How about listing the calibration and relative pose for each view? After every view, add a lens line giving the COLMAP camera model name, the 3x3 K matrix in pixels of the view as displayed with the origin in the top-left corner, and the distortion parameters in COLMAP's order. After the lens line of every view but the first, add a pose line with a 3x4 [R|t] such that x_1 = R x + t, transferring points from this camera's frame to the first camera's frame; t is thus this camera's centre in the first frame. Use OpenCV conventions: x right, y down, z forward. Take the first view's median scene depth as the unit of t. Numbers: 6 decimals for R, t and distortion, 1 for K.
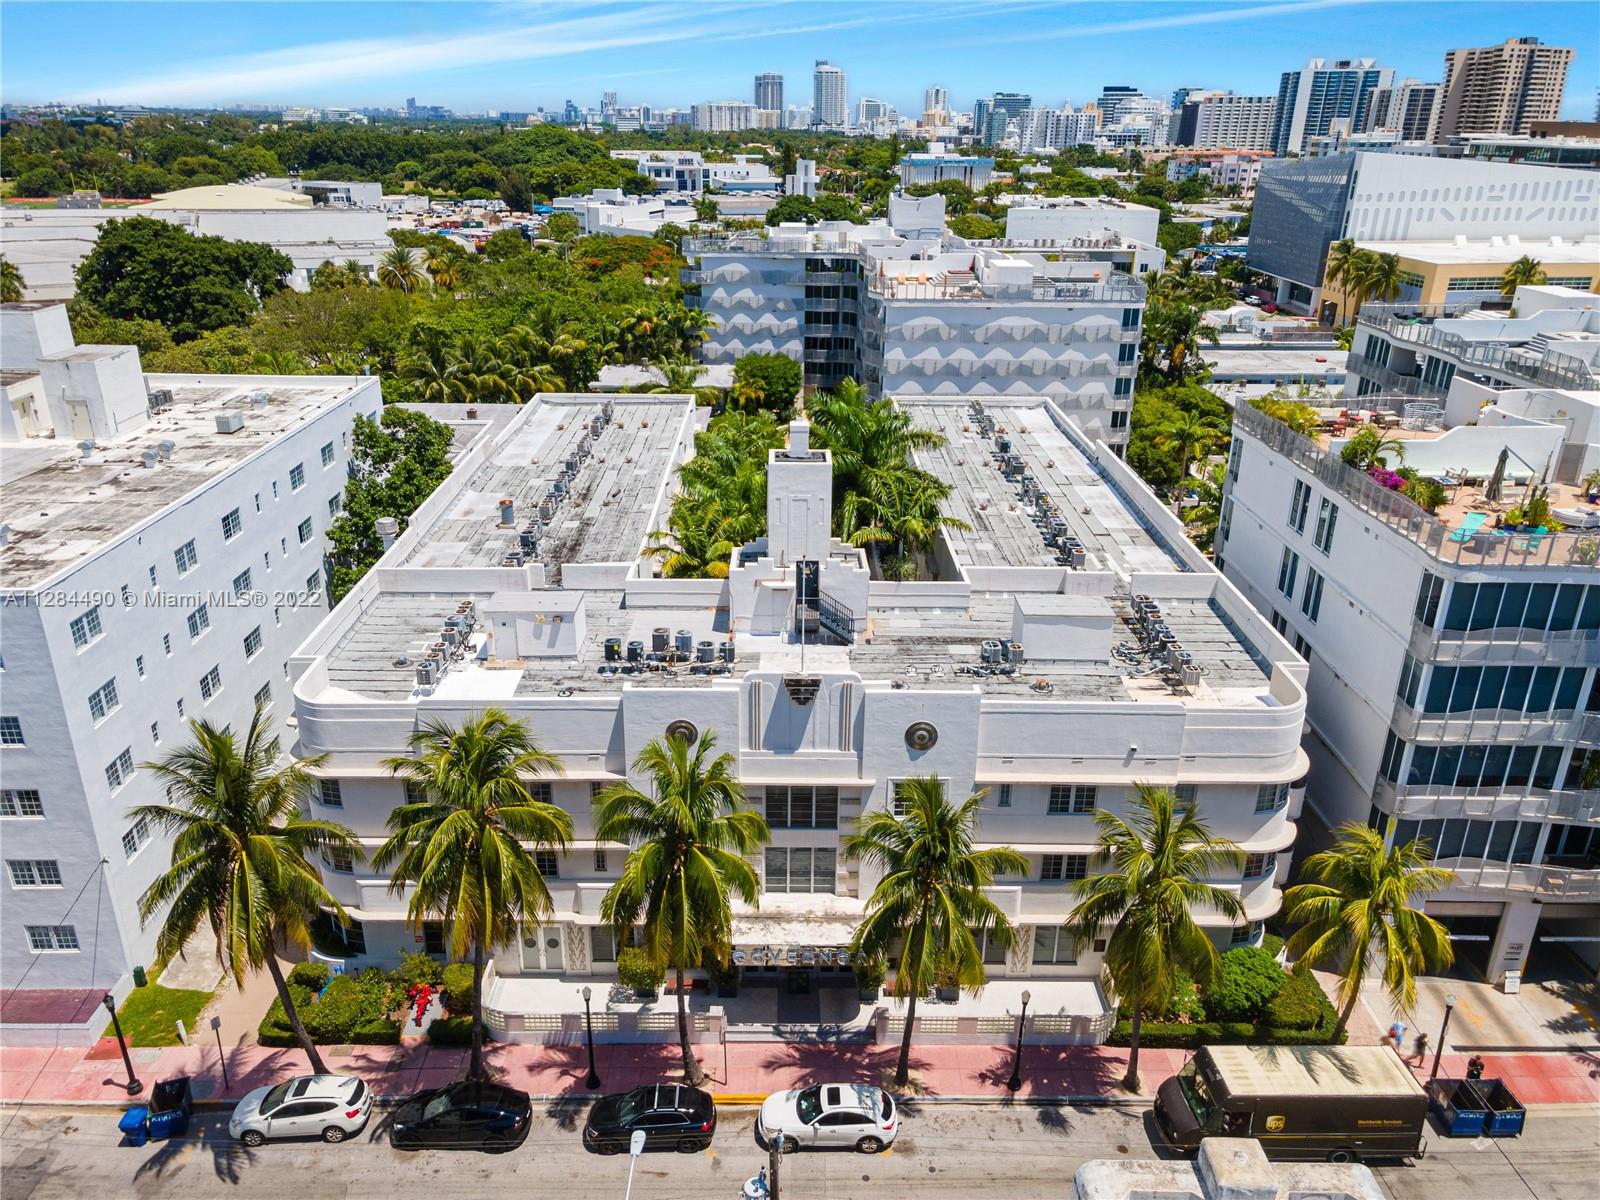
lens RADIAL K [[1162.4, 0, 800.0], [0, 1162.4, 600.0], [0, 0, 1]] dist [0.048997, 0.003076]
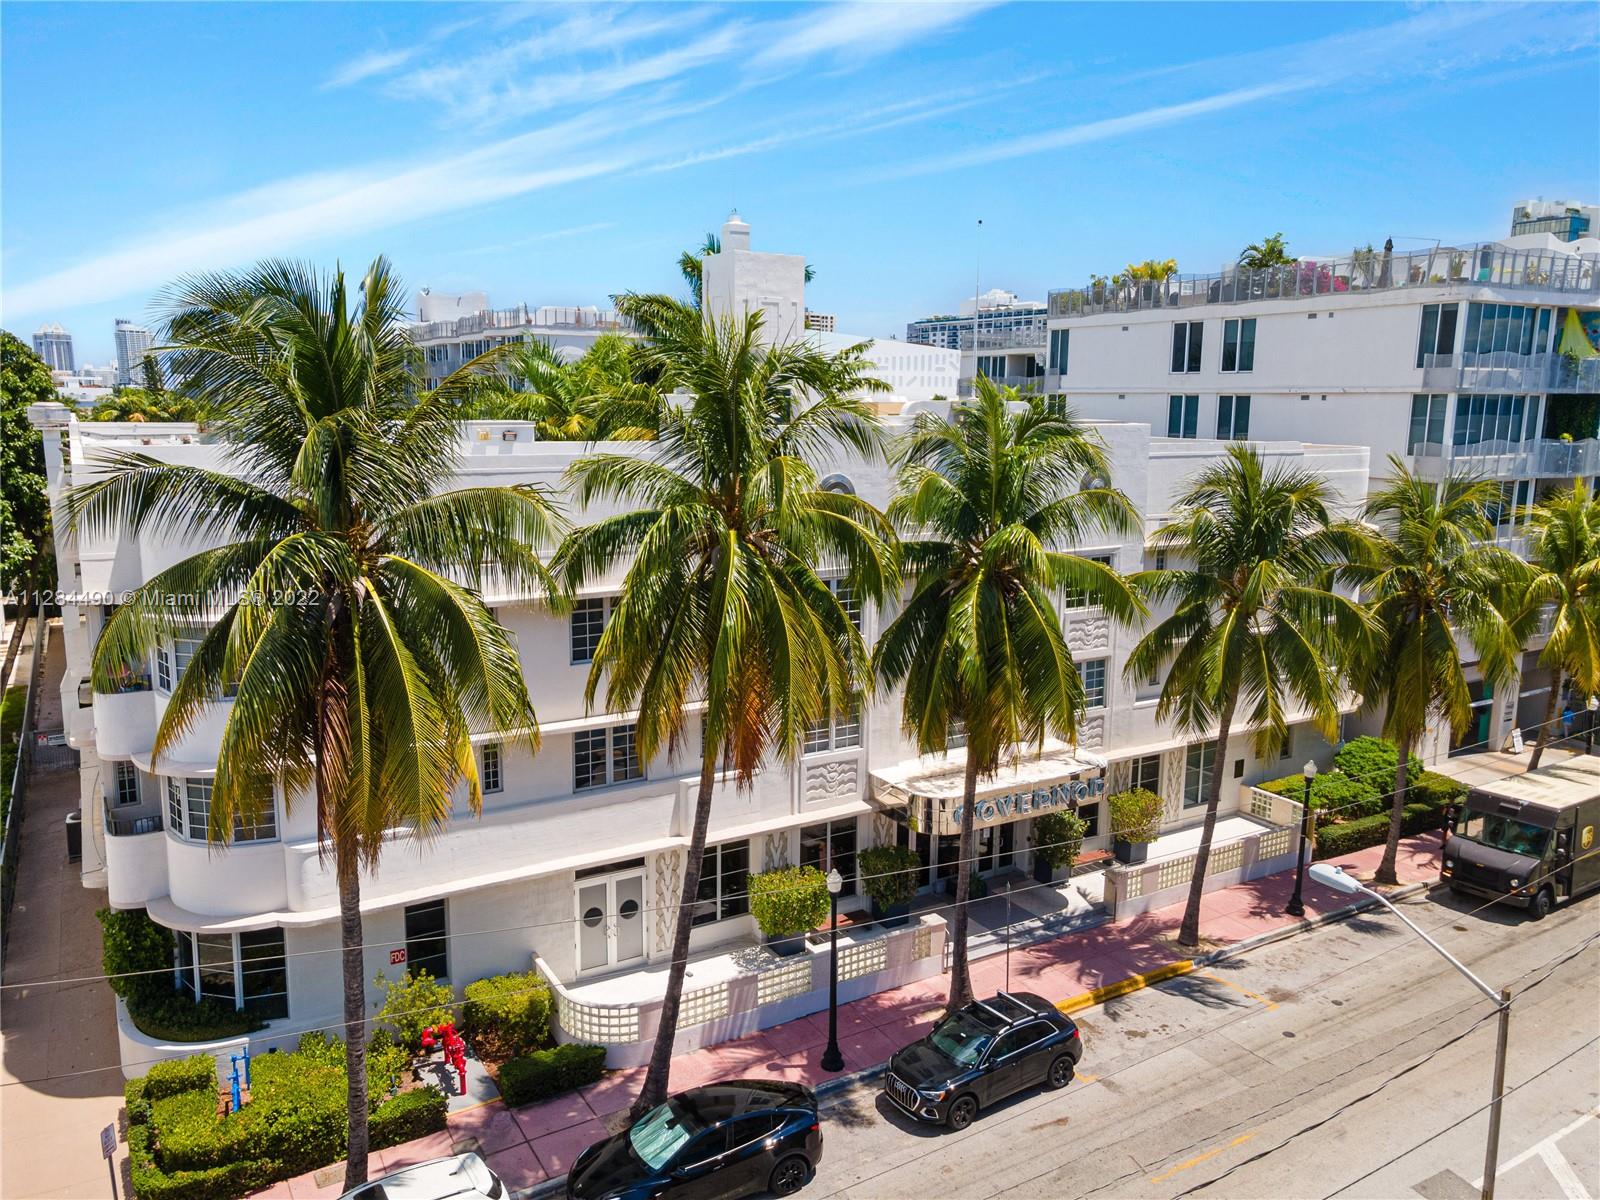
lens RADIAL K [[1162.4, 0, 800.0], [0, 1162.4, 600.0], [0, 0, 1]] dist [0.048997, 0.003076]
pose [[0.863872, -0.092346, 0.495174, -0.450595], [0.191985, 0.969210, -0.154184, 0.268844], [-0.465690, 0.228261, 0.855003, 0.441429]]
